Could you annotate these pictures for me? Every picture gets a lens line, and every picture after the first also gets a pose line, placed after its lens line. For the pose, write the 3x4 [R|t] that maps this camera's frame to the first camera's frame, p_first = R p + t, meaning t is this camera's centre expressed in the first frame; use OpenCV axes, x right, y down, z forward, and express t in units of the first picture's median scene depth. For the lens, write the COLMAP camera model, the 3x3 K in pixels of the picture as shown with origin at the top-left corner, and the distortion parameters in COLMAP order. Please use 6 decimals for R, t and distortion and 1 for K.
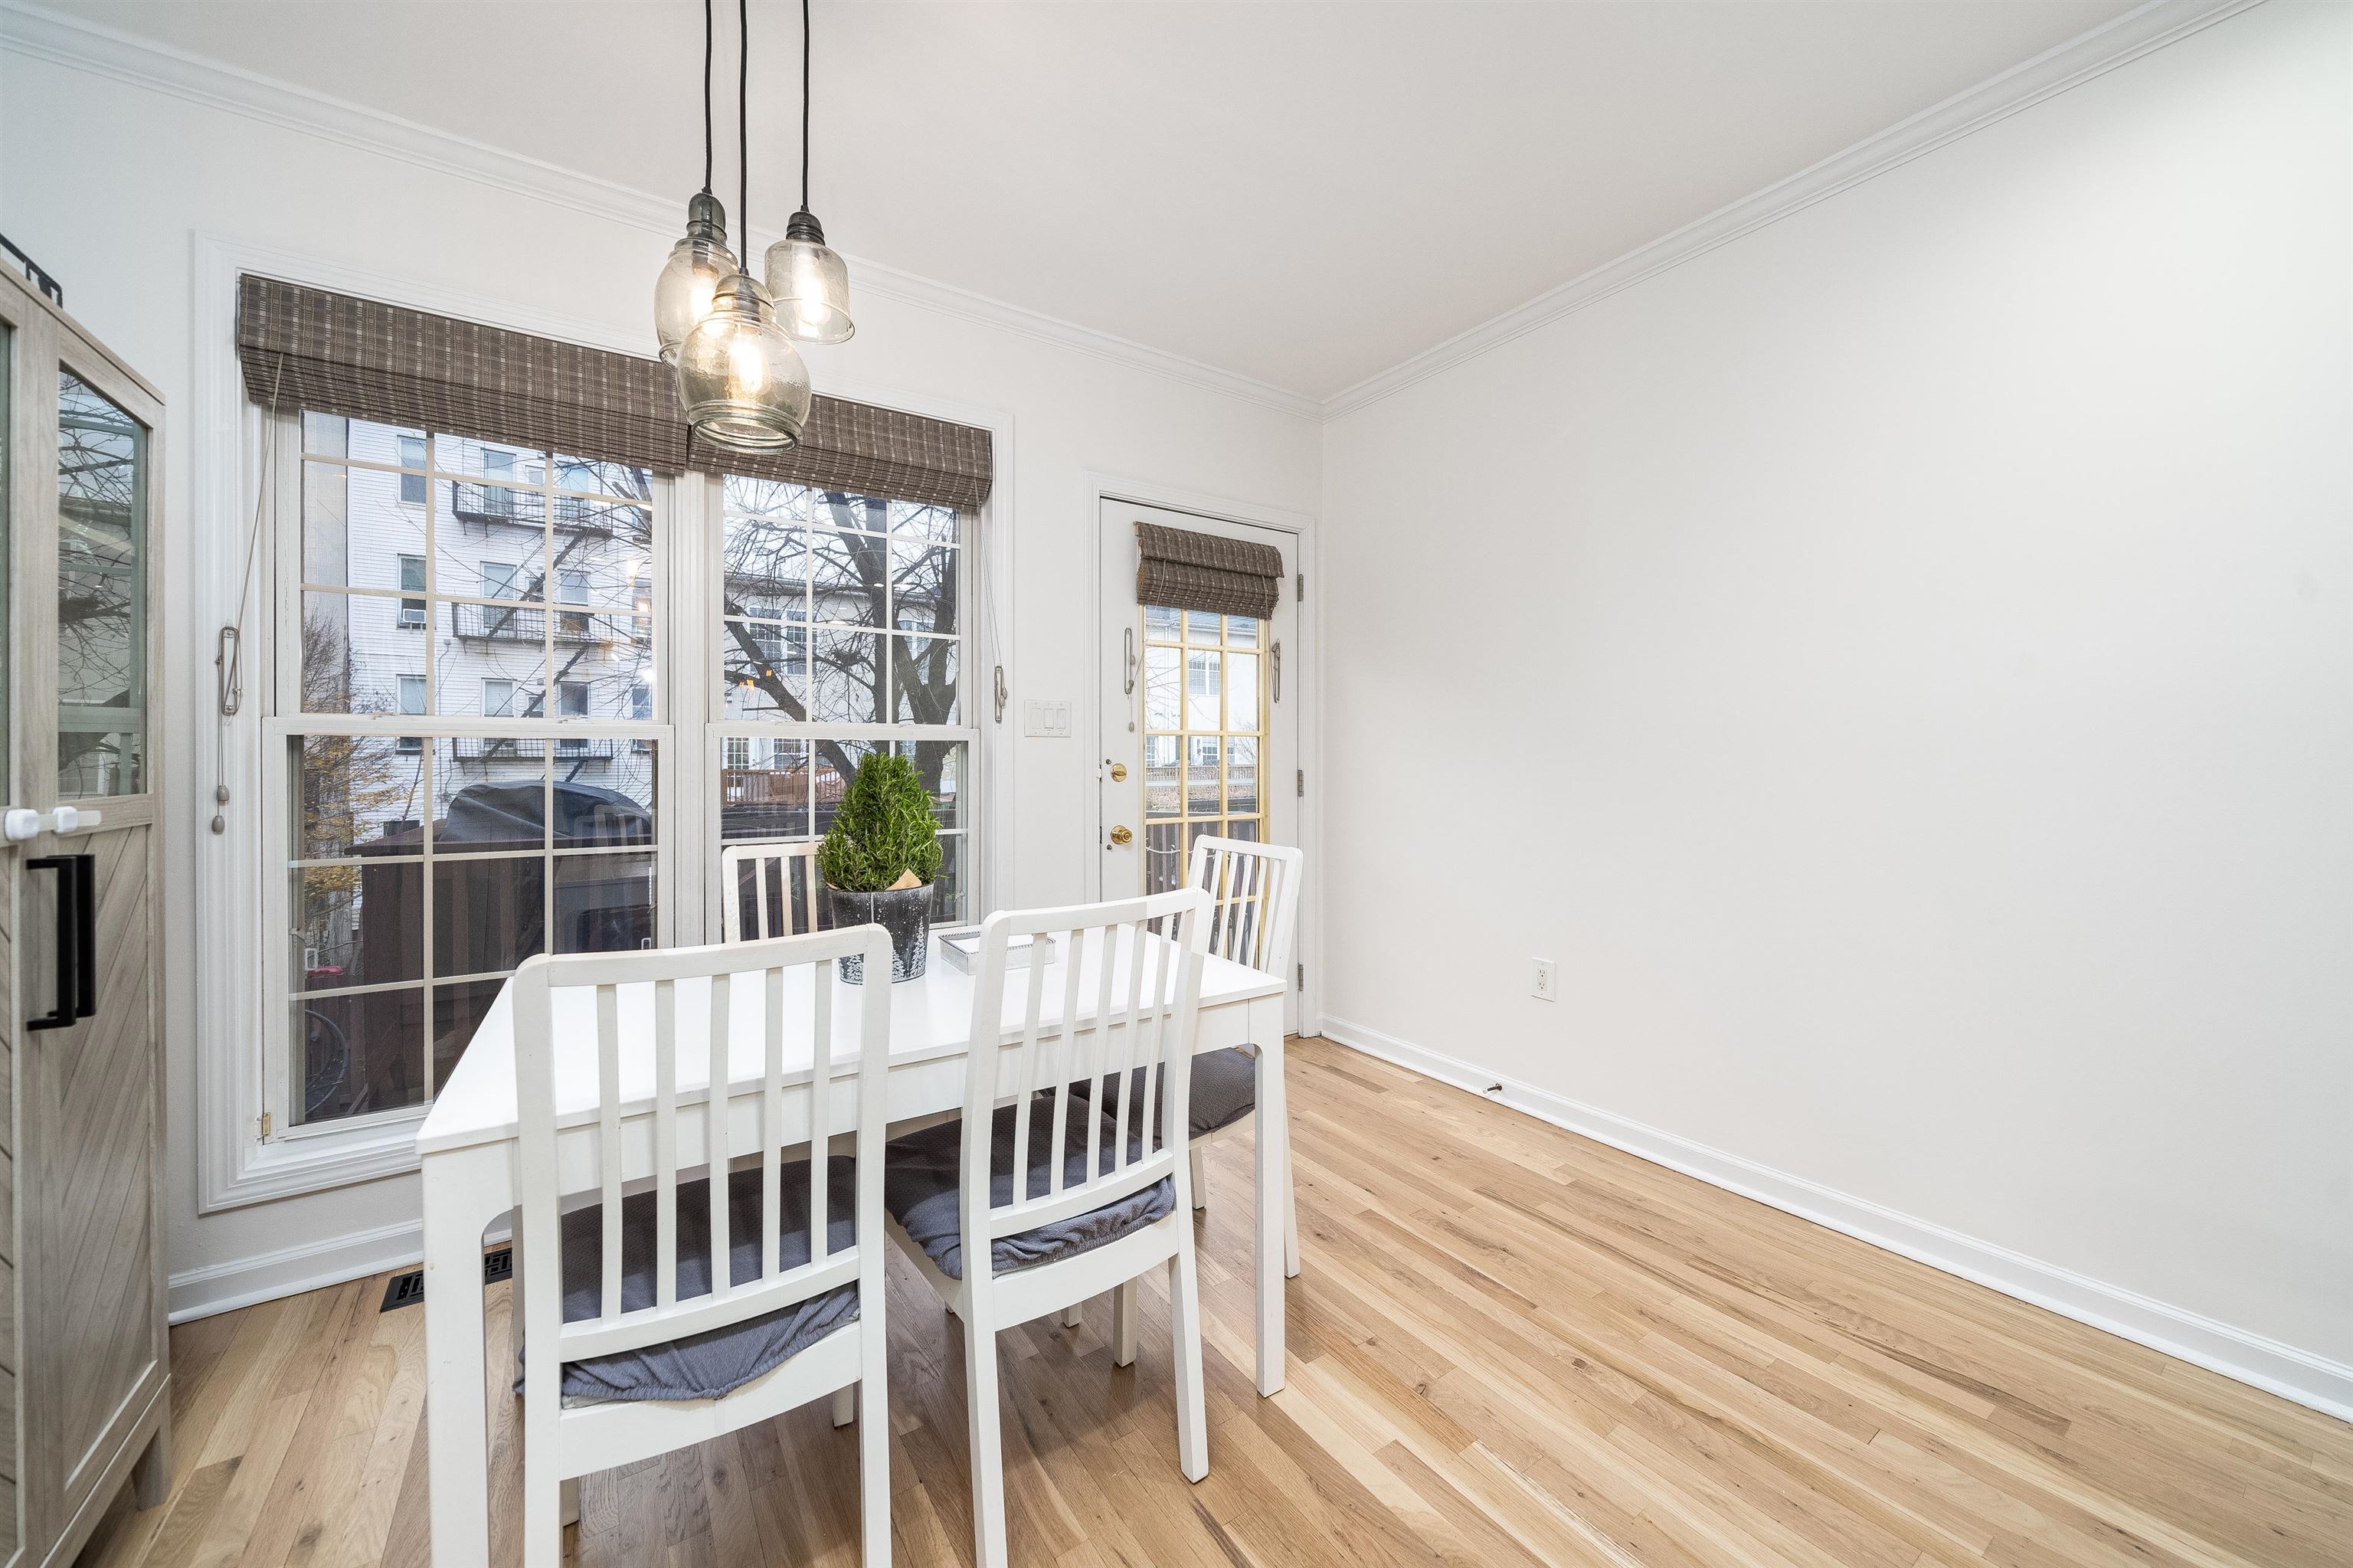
lens RADIAL K [[864.4, 0, 1179.9], [0, 864.4, 761.2], [0, 0, 1]] dist [-0.001771, -0.000338]
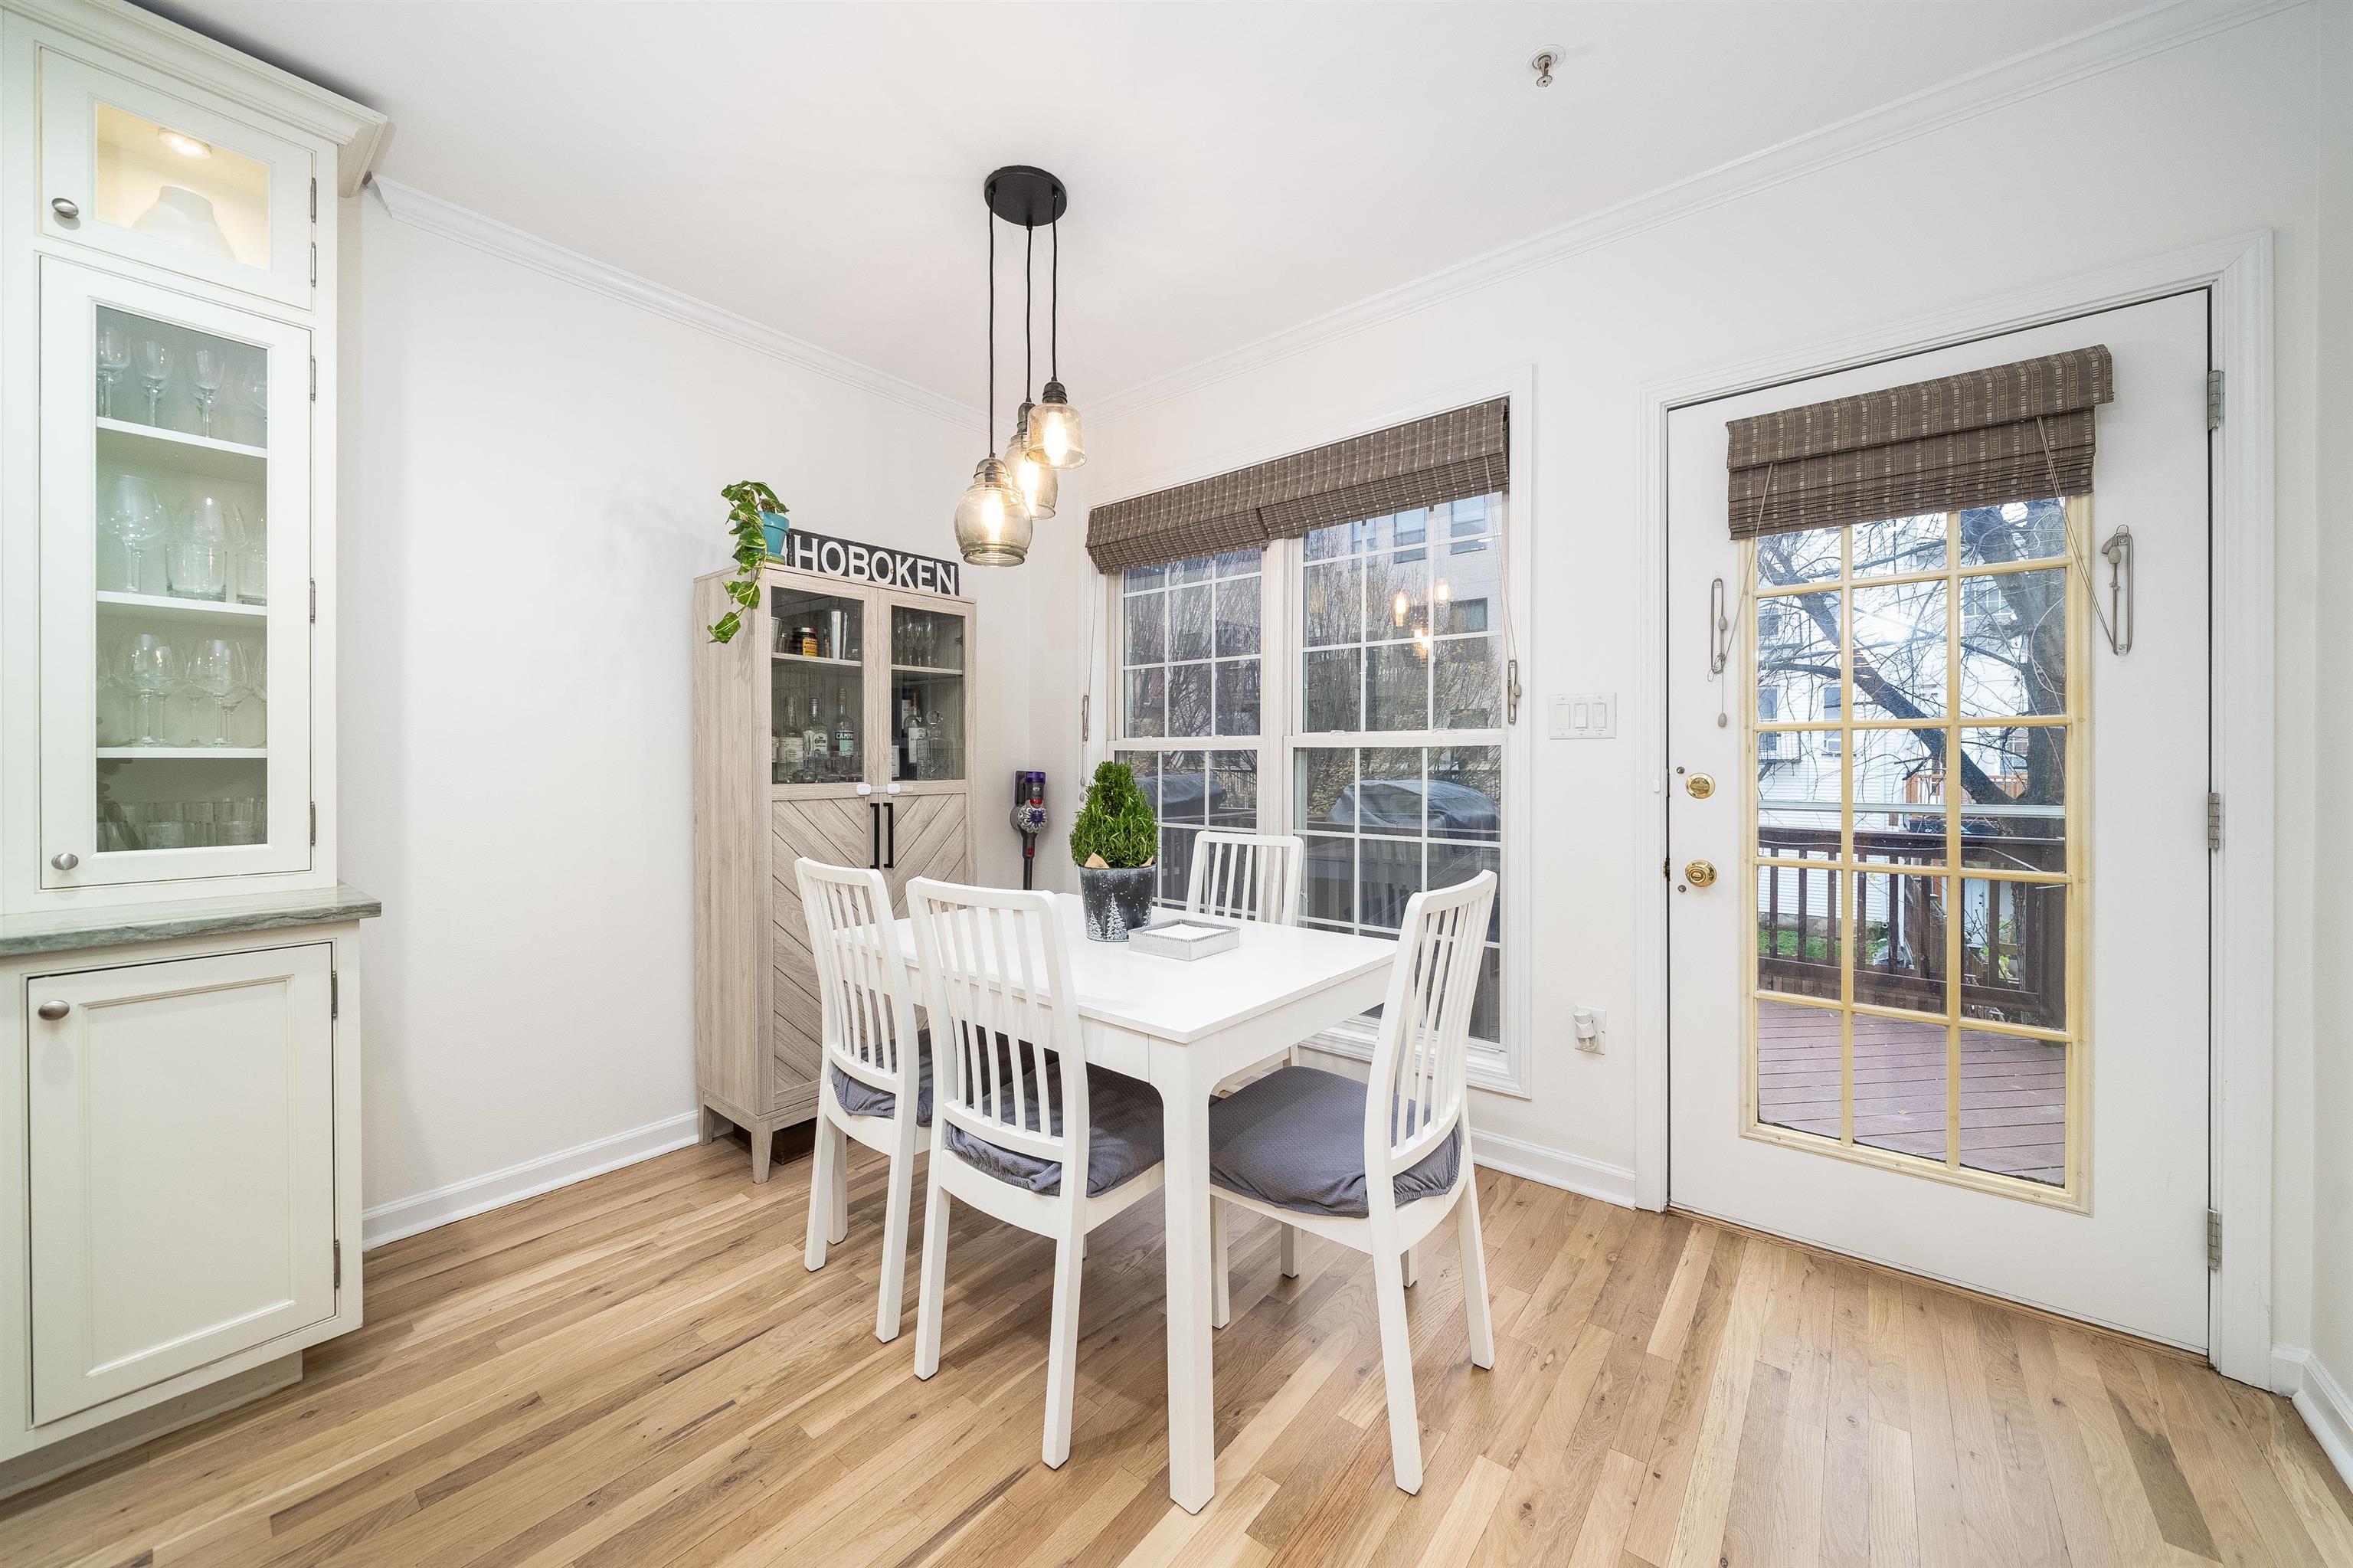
lens RADIAL K [[864.4, 0, 1179.9], [0, 864.4, 761.2], [0, 0, 1]] dist [-0.001771, -0.000338]
pose [[0.291689, -0.000489, -0.956513, 0.544338], [-0.003627, 0.999992, -0.001618, -0.004781], [0.956506, 0.003941, 0.291685, 0.434238]]
